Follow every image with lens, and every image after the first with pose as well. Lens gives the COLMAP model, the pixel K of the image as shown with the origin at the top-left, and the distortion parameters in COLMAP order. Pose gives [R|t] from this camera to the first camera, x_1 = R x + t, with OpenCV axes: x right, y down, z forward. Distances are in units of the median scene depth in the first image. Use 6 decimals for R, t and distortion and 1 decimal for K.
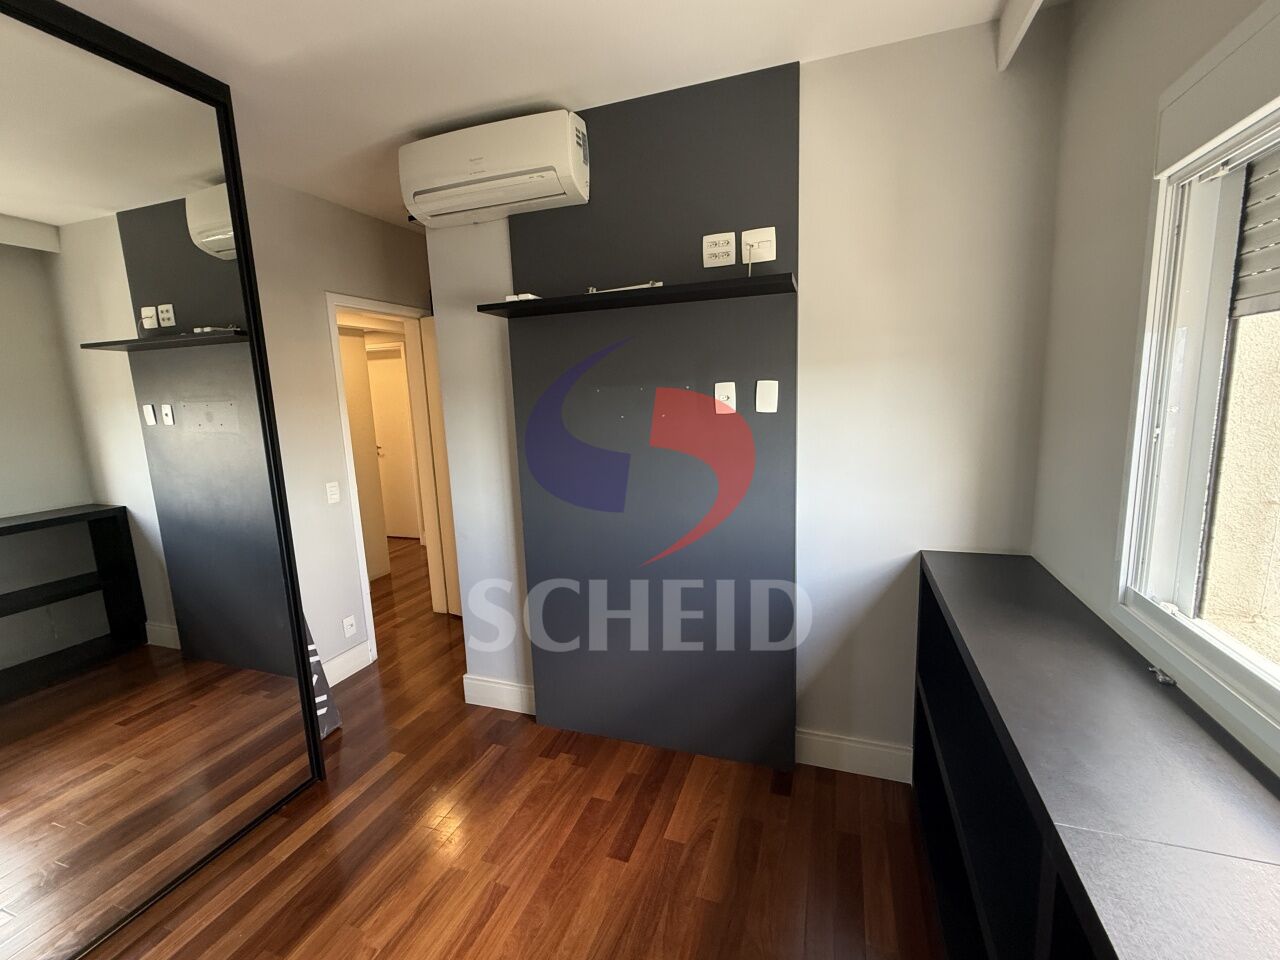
lens RADIAL K [[552.8, 0, 640.2], [0, 552.8, 479.9], [0, 0, 1]] dist [0.001017, -0.001101]
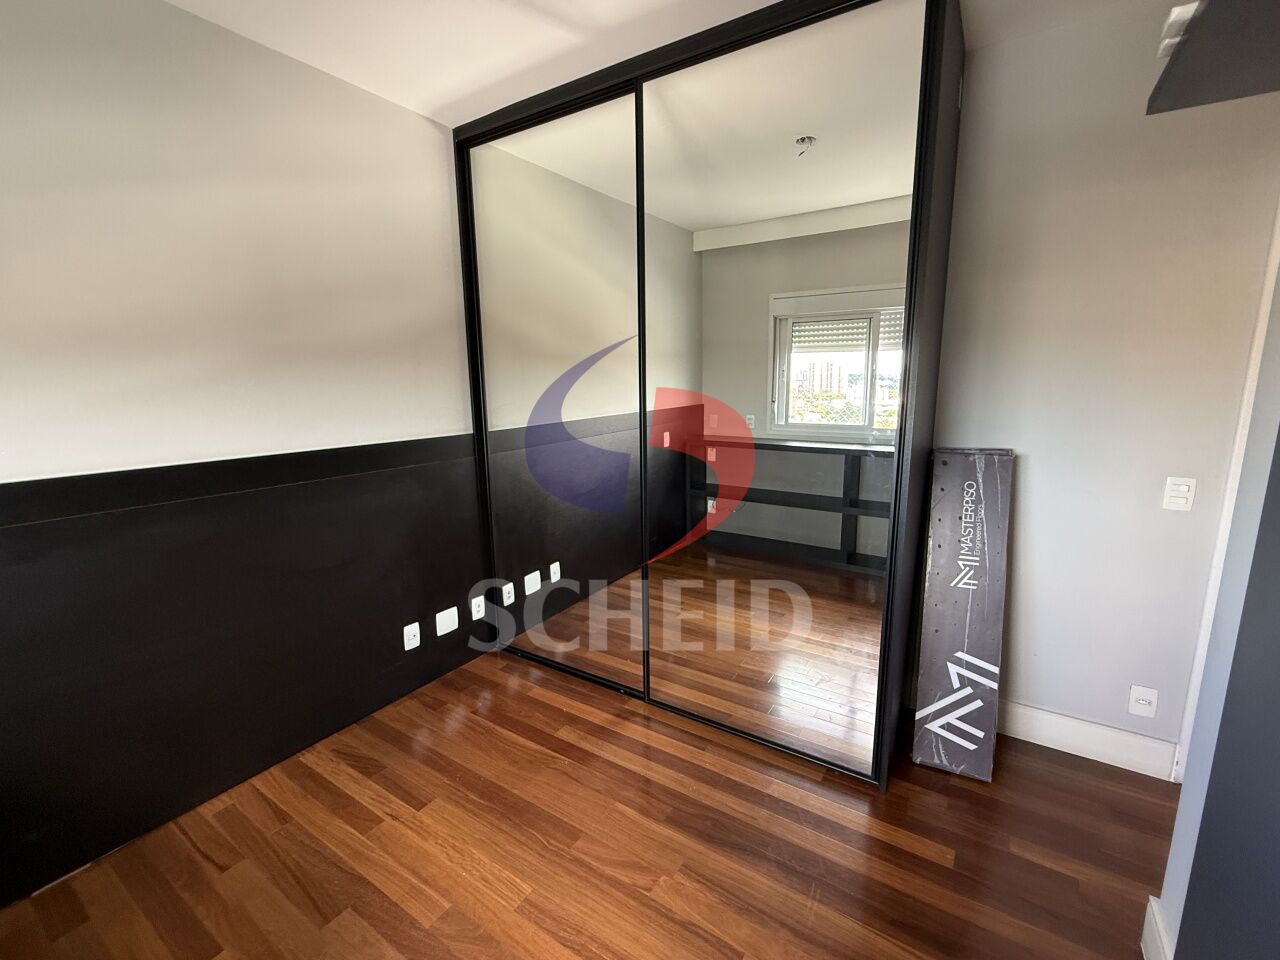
lens RADIAL K [[552.8, 0, 643.9], [0, 552.8, 484.6], [0, 0, 1]] dist [0.001017, -0.001101]
pose [[-0.237535, 0.225044, -0.944951, 0.305278], [-0.126449, 0.957352, 0.259783, -0.131533], [0.963113, 0.181196, -0.198948, 0.983528]]
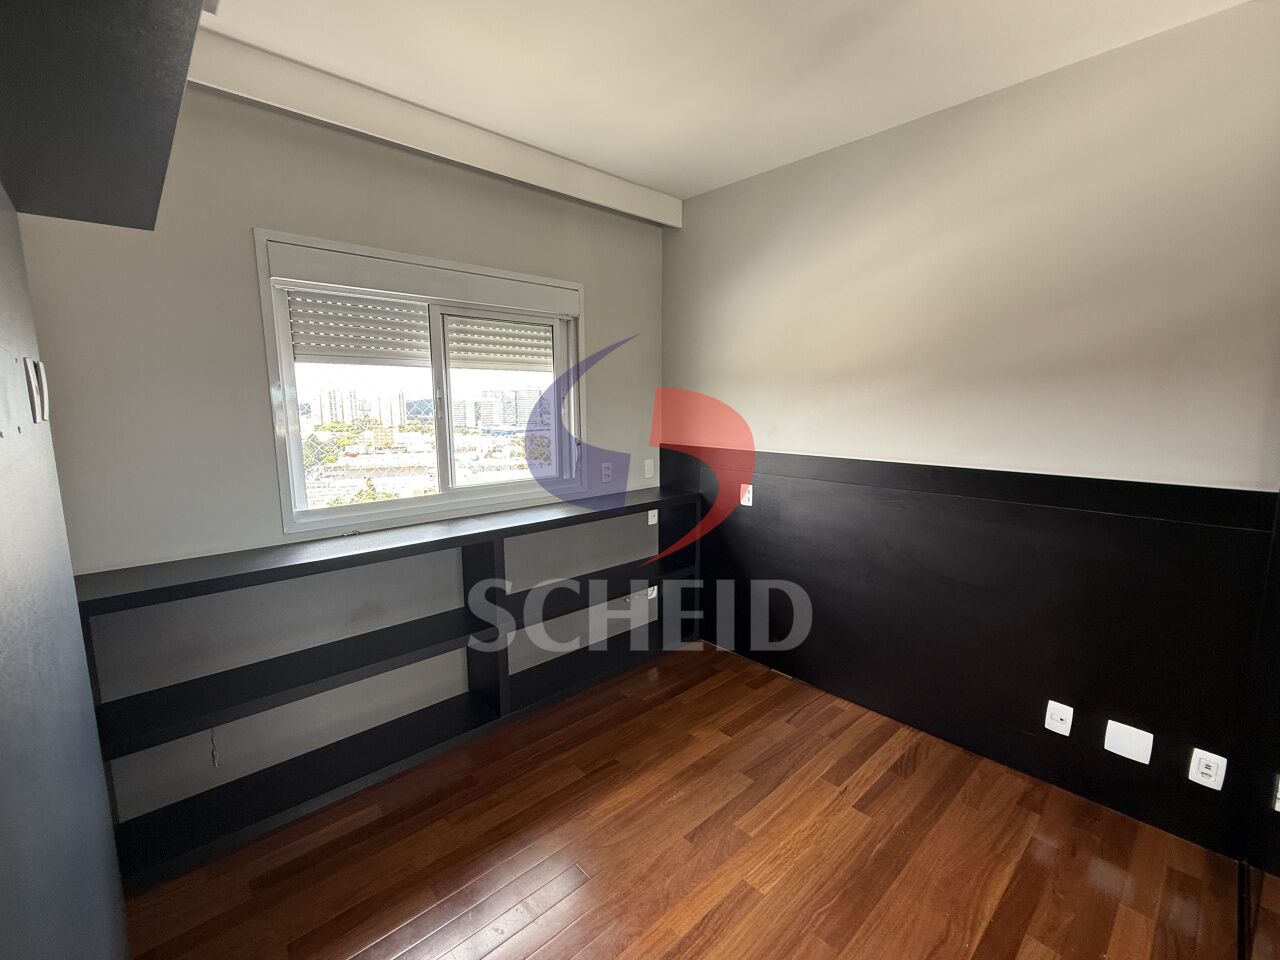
lens RADIAL K [[552.8, 0, 645.4], [0, 552.8, 478.5], [0, 0, 1]] dist [0.001017, -0.001101]
pose [[-0.884263, -0.019974, 0.466563, -0.660637], [0.110946, 0.961494, 0.251436, -0.187256], [-0.453619, 0.274099, -0.847997, 1.474711]]
